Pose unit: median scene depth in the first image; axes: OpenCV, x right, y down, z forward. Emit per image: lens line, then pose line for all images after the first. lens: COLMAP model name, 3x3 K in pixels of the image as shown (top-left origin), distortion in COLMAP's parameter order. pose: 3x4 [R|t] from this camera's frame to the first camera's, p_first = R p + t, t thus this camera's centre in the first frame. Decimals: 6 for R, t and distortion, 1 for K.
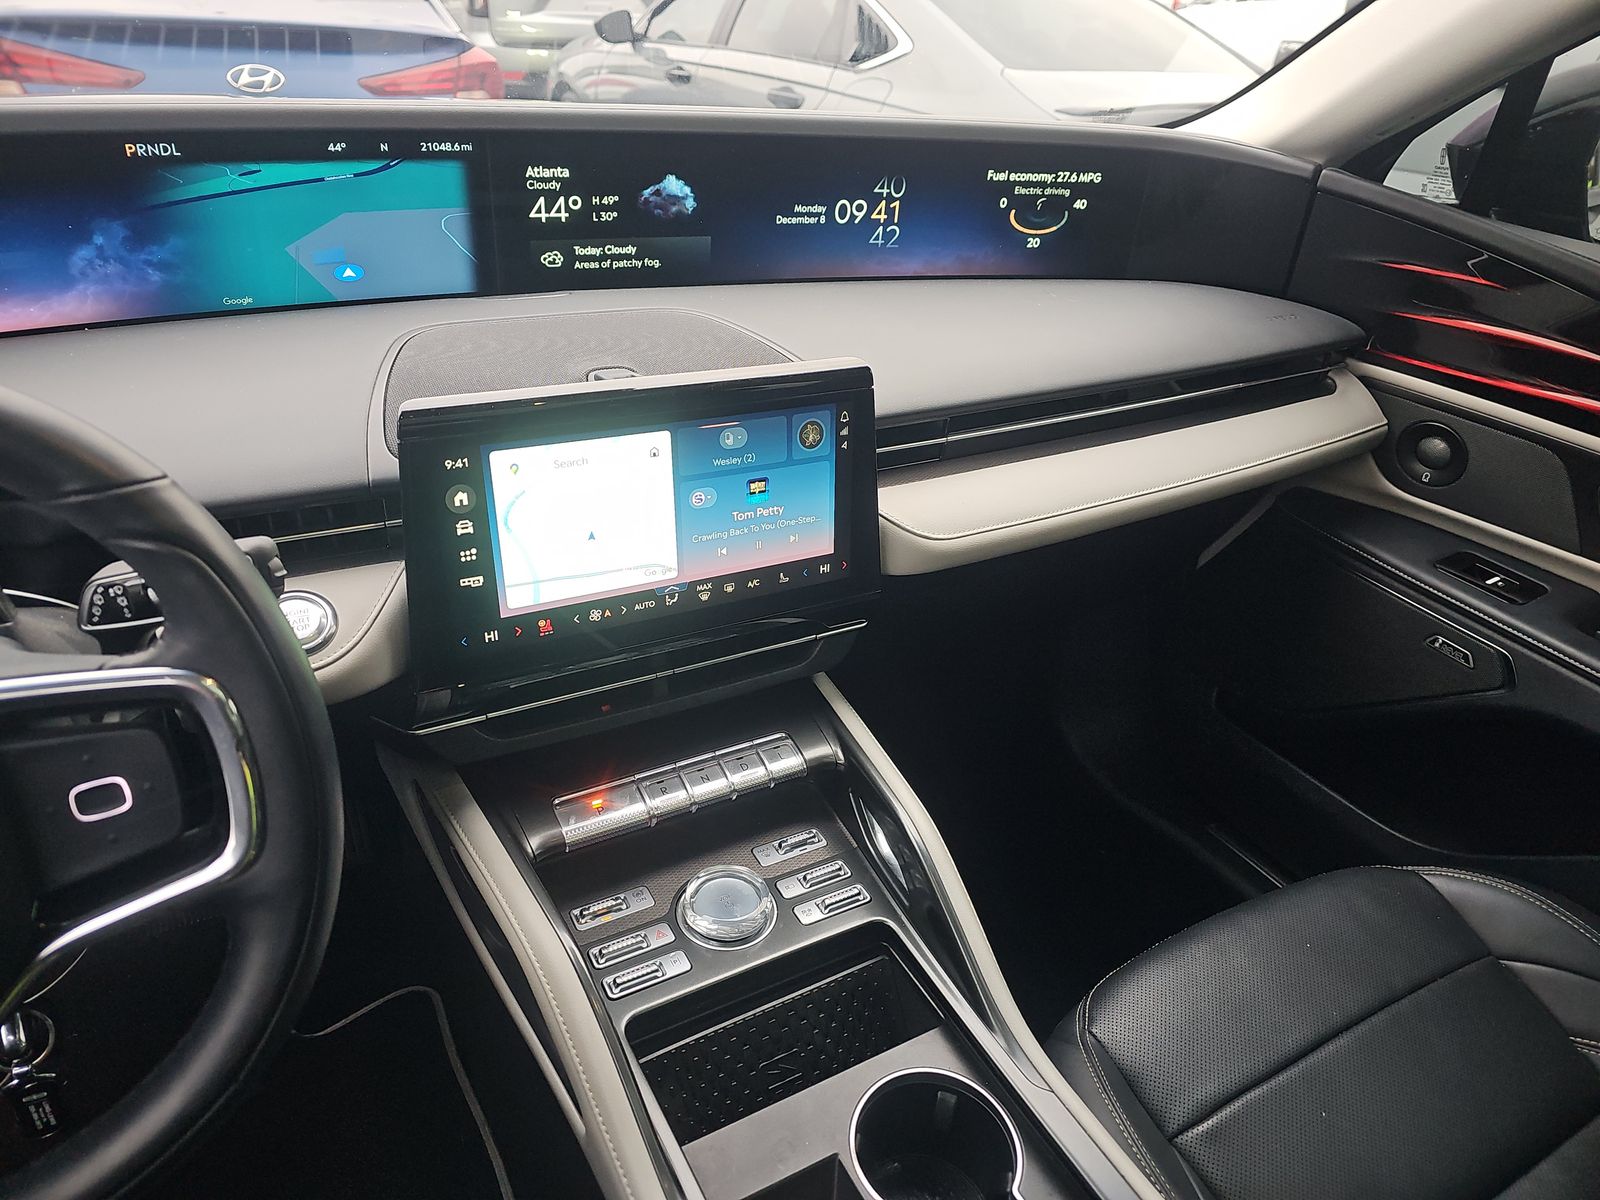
lens RADIAL K [[1032.0, 0, 796.5], [0, 1032.0, 607.3], [0, 0, 1]] dist [0.005381, -0.015222]
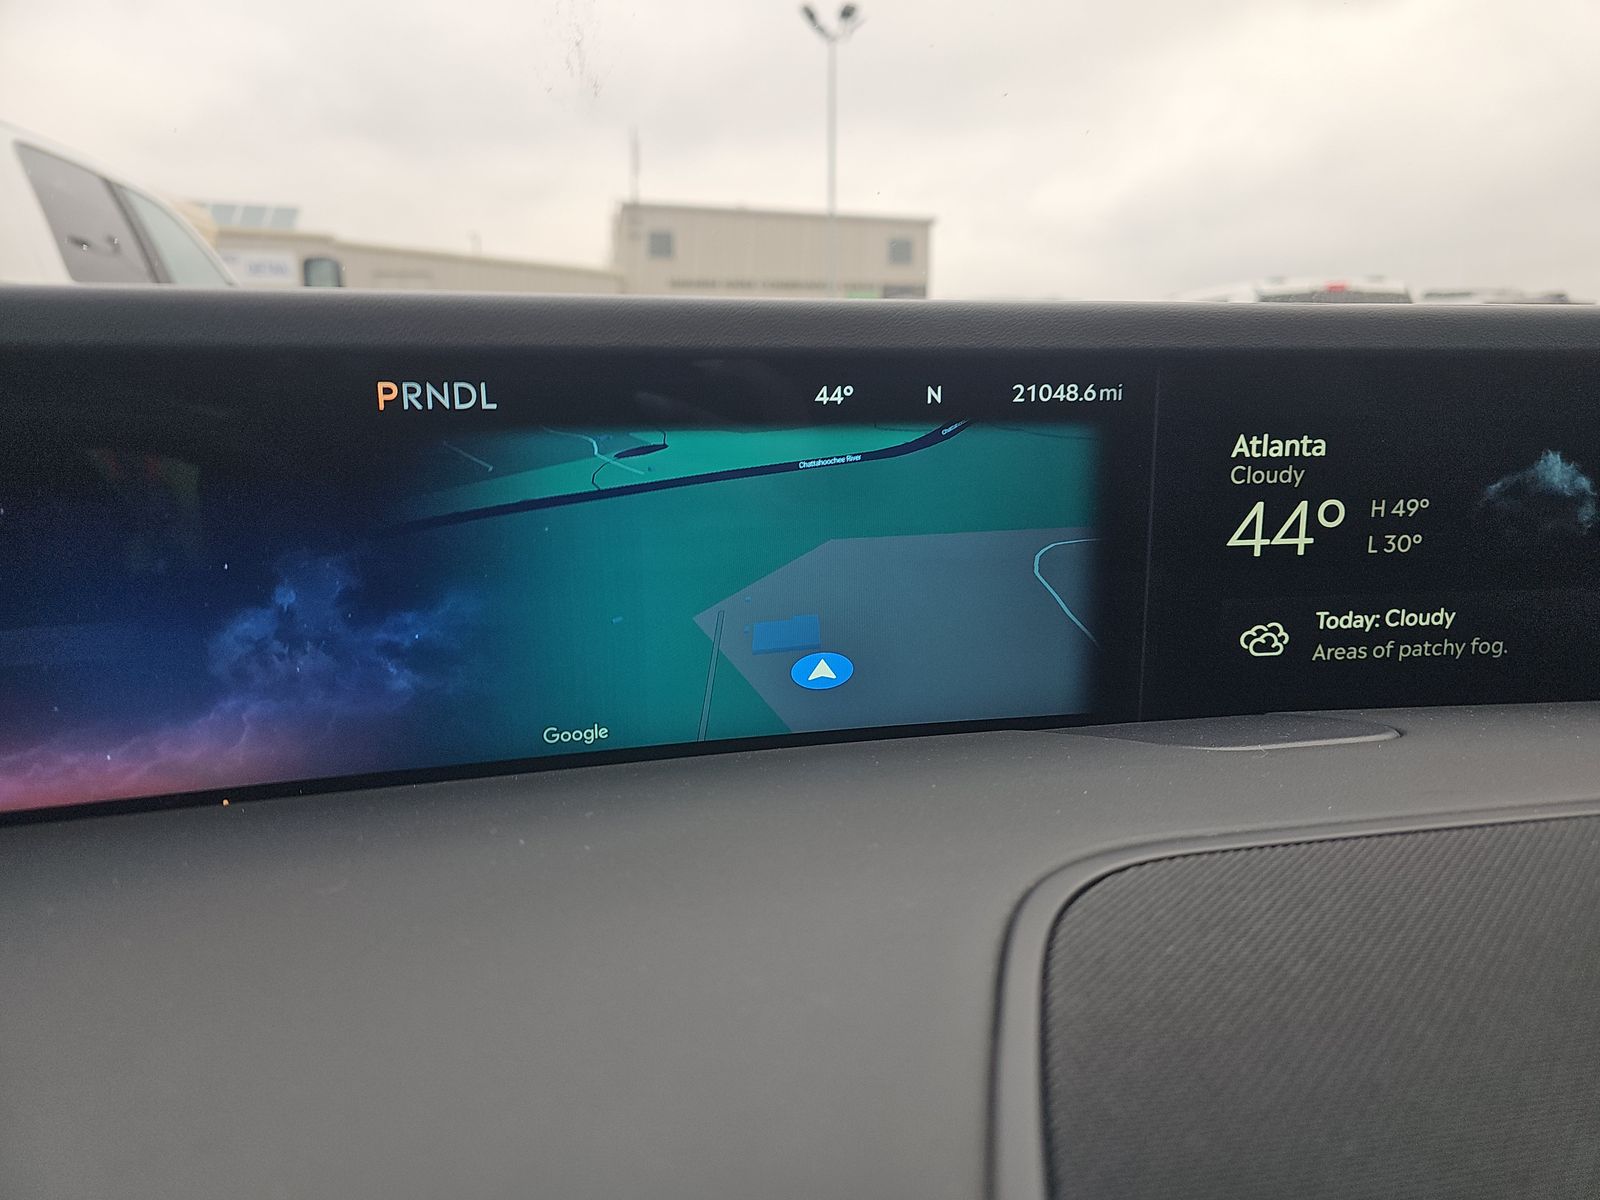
lens RADIAL K [[1032.0, 0, 805.9], [0, 1032.0, 601.9], [0, 0, 1]] dist [0.005381, -0.015222]
pose [[0.944002, -0.008541, -0.329829, -0.292382], [-0.105024, 0.939889, -0.324929, -0.207053], [0.312778, 0.341374, 0.886360, 0.596779]]
